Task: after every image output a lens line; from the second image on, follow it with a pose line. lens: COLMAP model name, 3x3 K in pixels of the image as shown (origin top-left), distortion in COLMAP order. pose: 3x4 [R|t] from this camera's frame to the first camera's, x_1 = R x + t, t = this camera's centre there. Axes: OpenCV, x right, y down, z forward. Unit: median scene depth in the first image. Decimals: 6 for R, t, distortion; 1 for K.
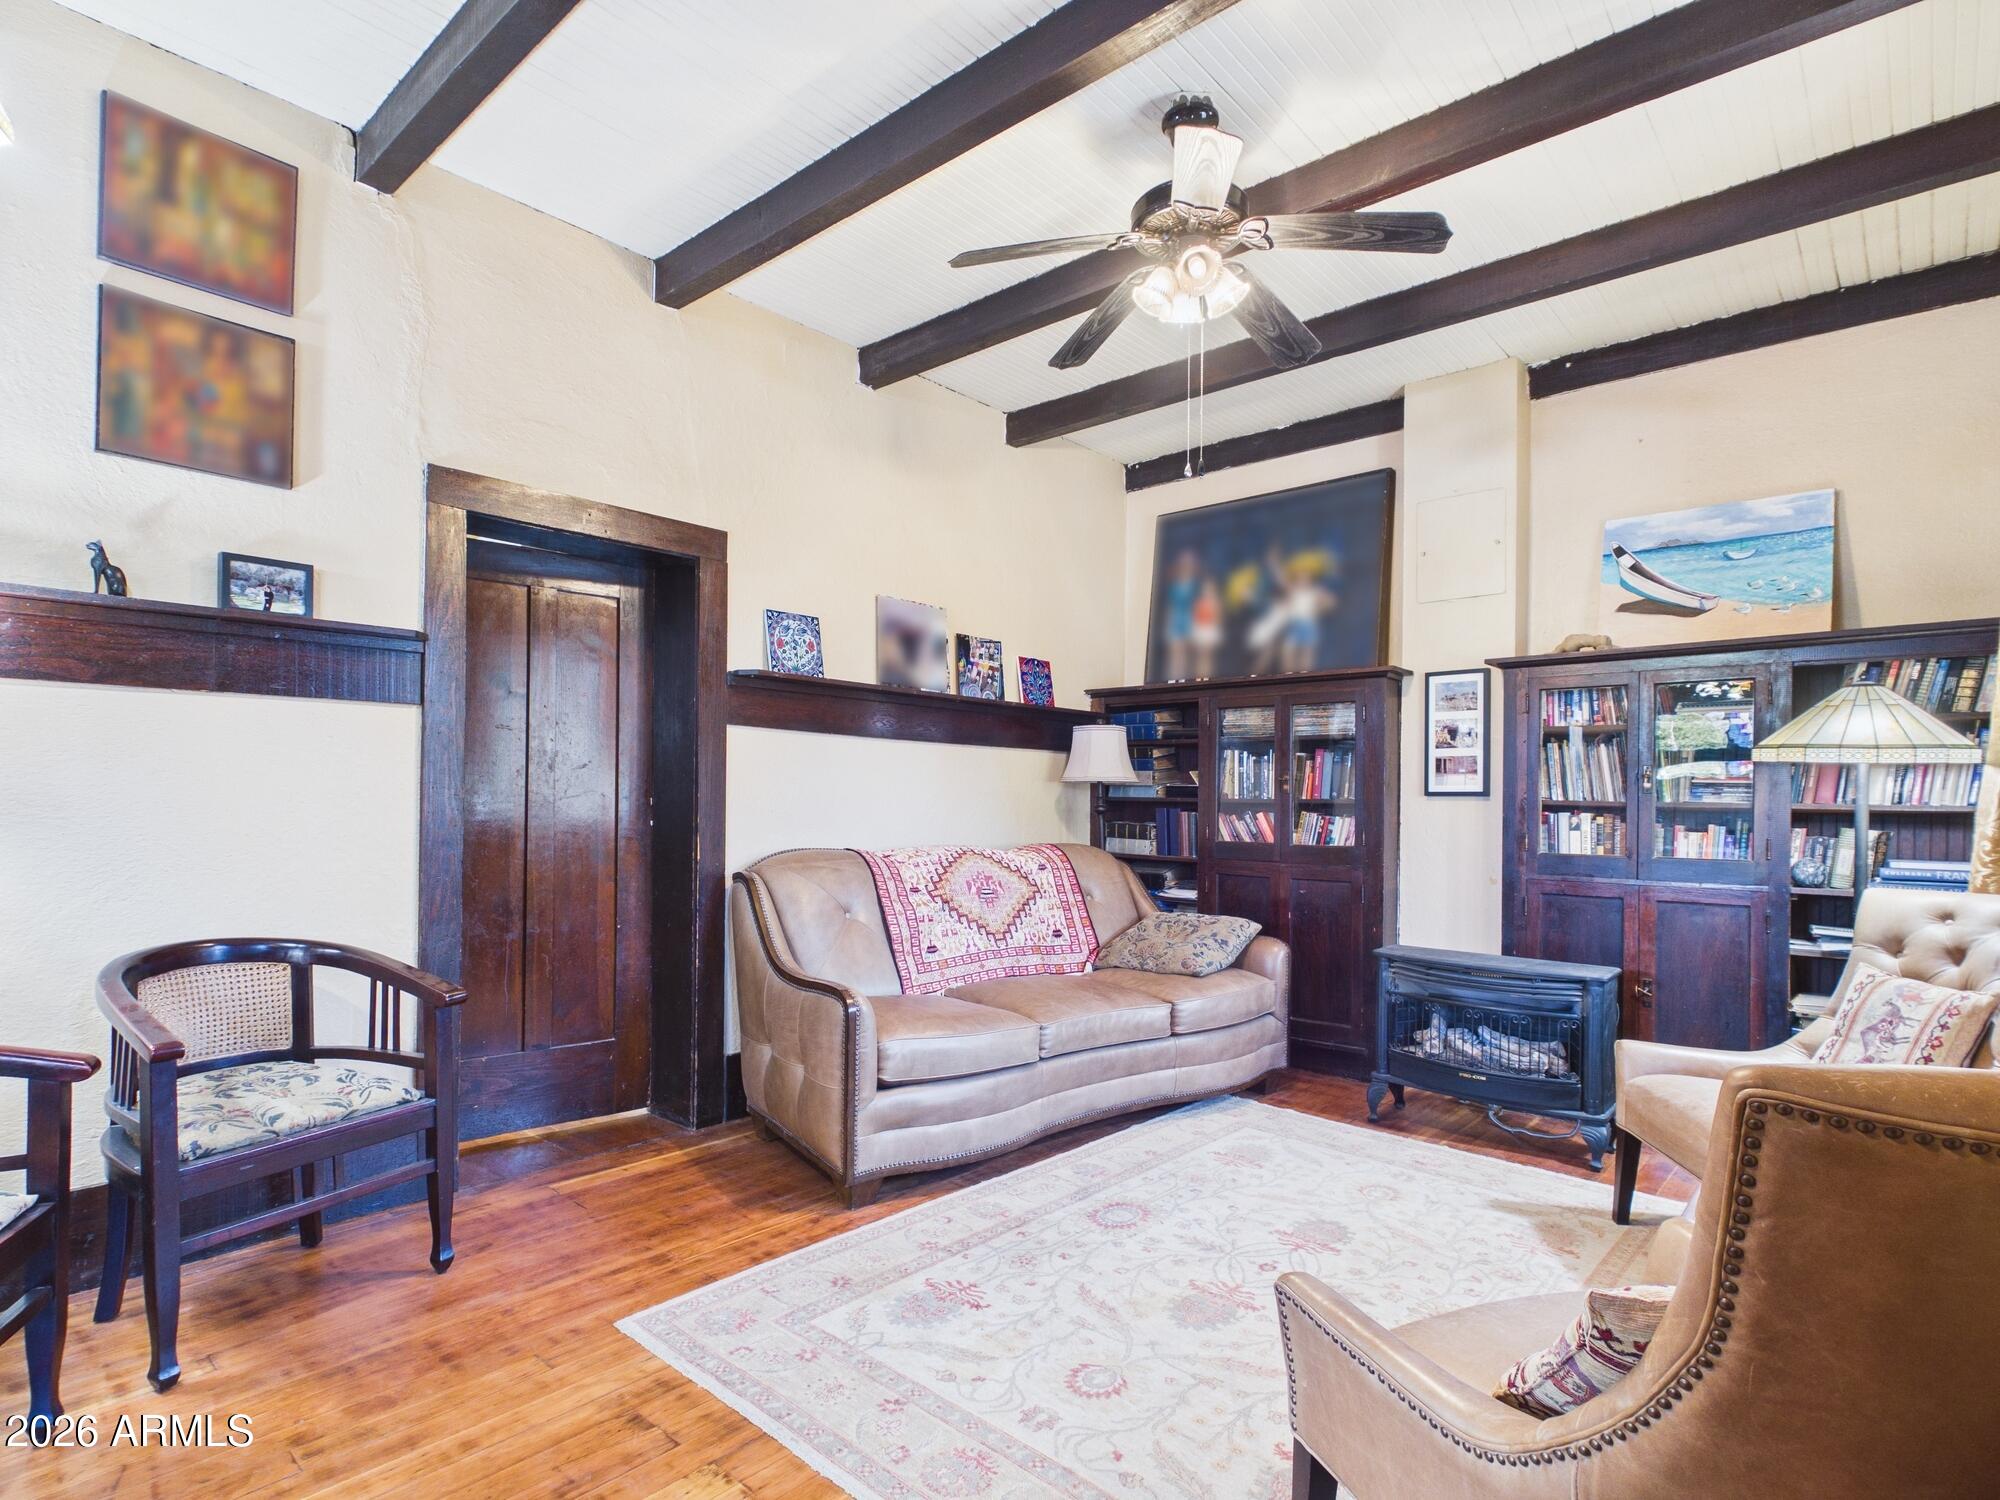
lens RADIAL K [[1047.9, 0, 999.3], [0, 1047.9, 797.1], [0, 0, 1]] dist [-0.000632, 0.002050]
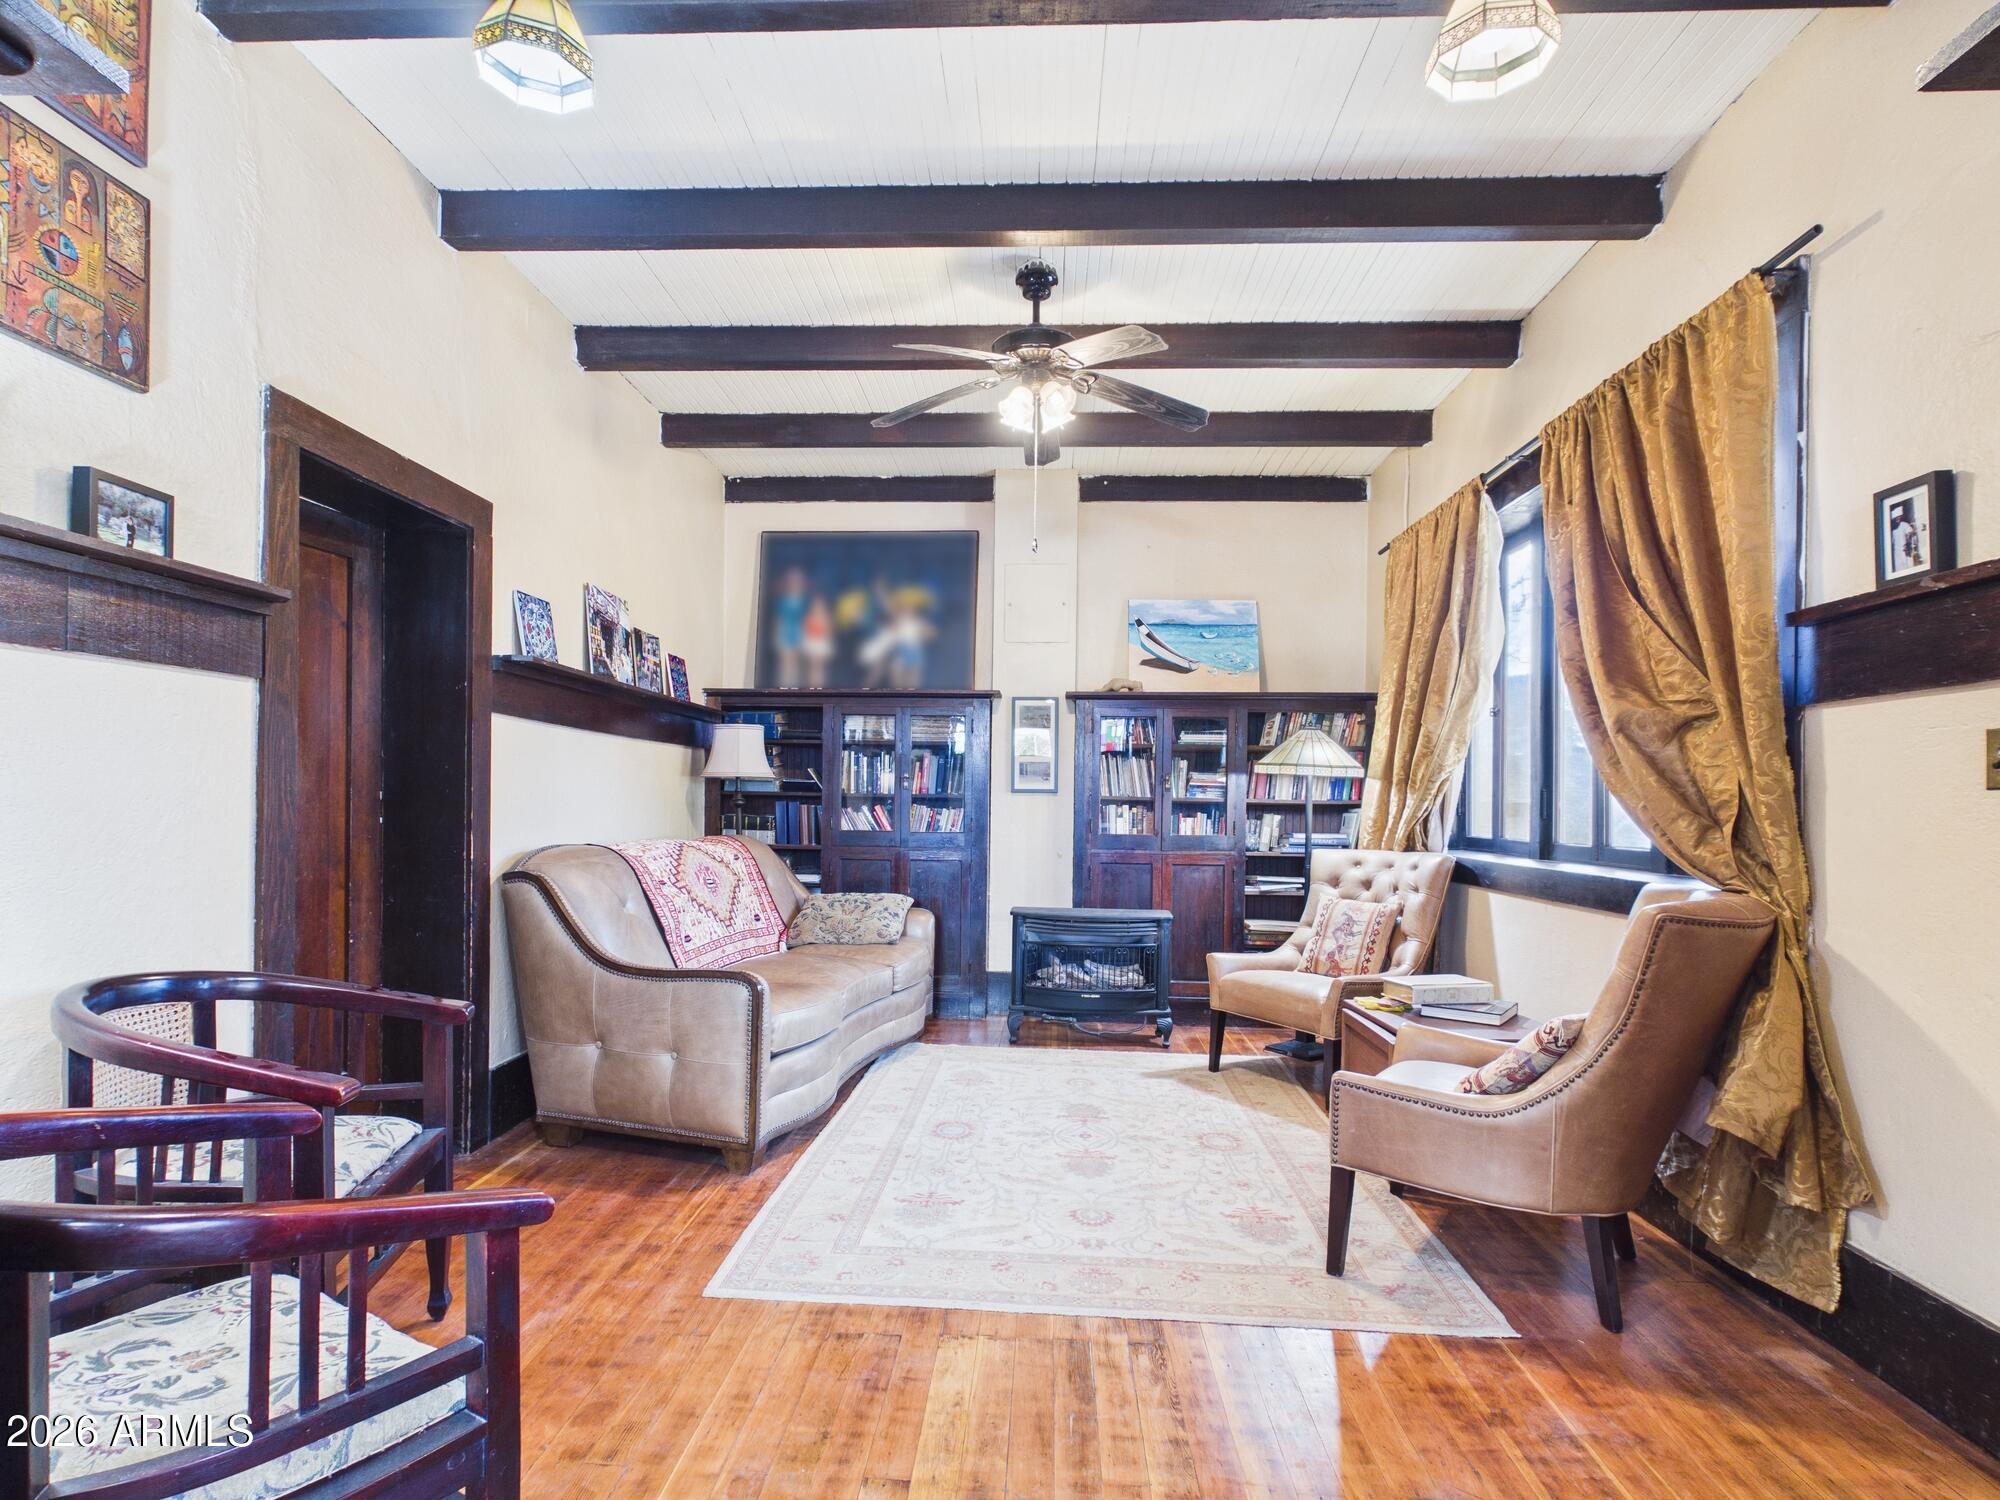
lens RADIAL K [[1047.9, 0, 999.3], [0, 1047.9, 797.1], [0, 0, 1]] dist [-0.000632, 0.002050]
pose [[0.780874, 0.001686, 0.624686, -0.477654], [-0.007275, 0.999953, 0.006396, -0.003710], [-0.624646, -0.009539, 0.780850, -0.001280]]
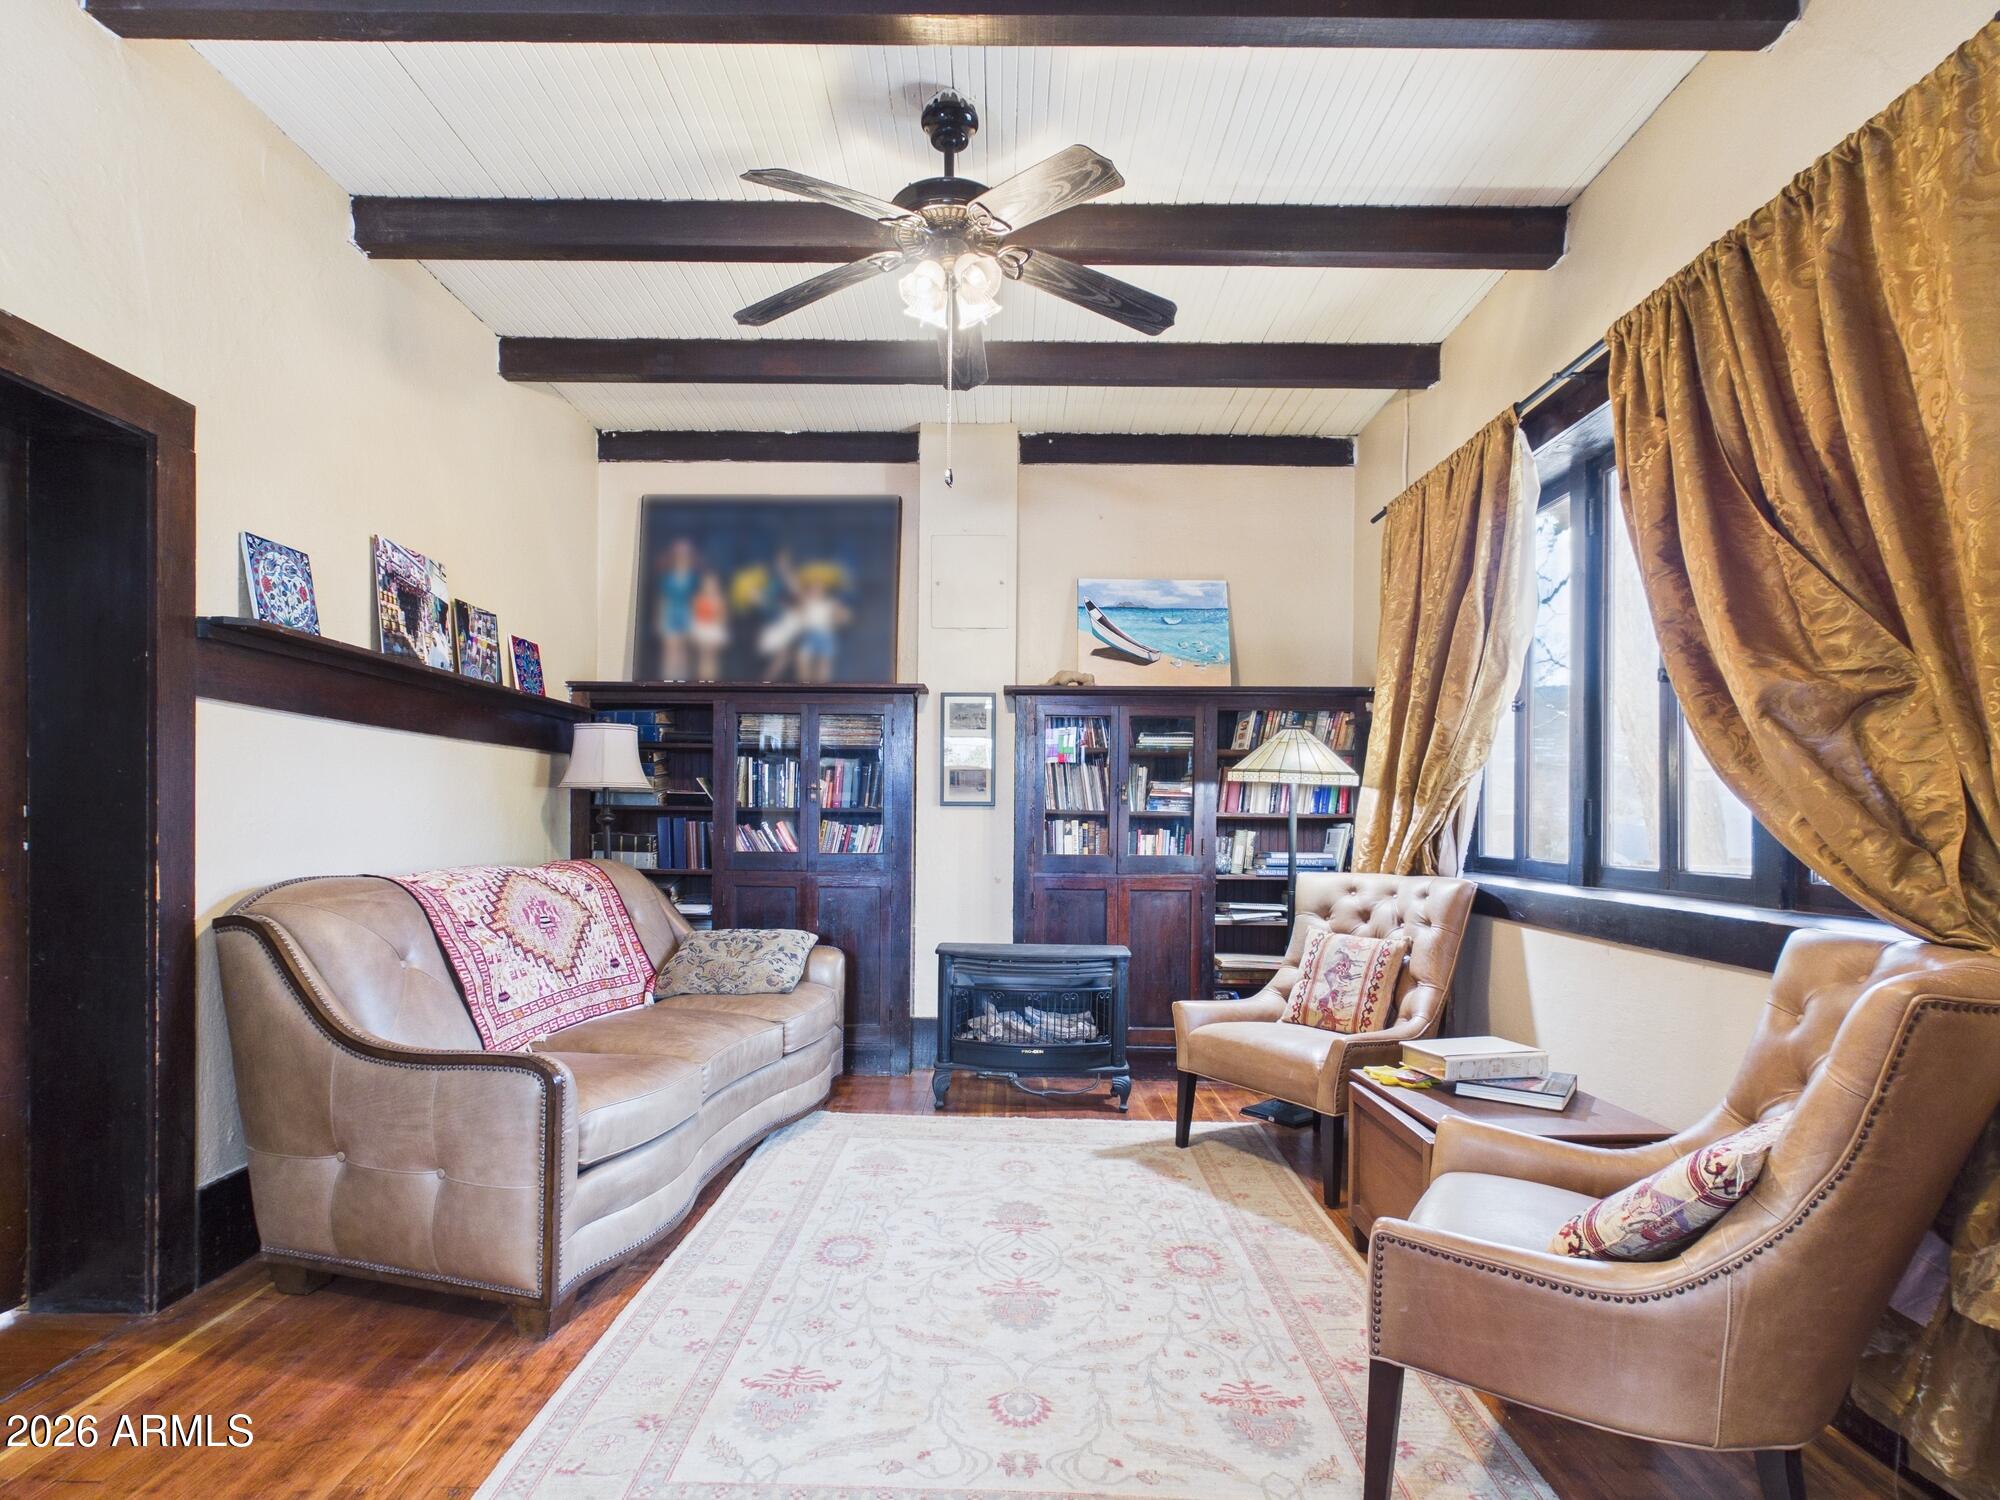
lens RADIAL K [[1048.7, 0, 999.7], [0, 1048.7, 817.4], [0, 0, 1]] dist [-0.000478, 0.000322]
pose [[0.753690, -0.004674, 0.657214, -0.307247], [-0.004118, 0.999922, 0.011833, -0.001981], [-0.657218, -0.011625, 0.753611, 0.155496]]
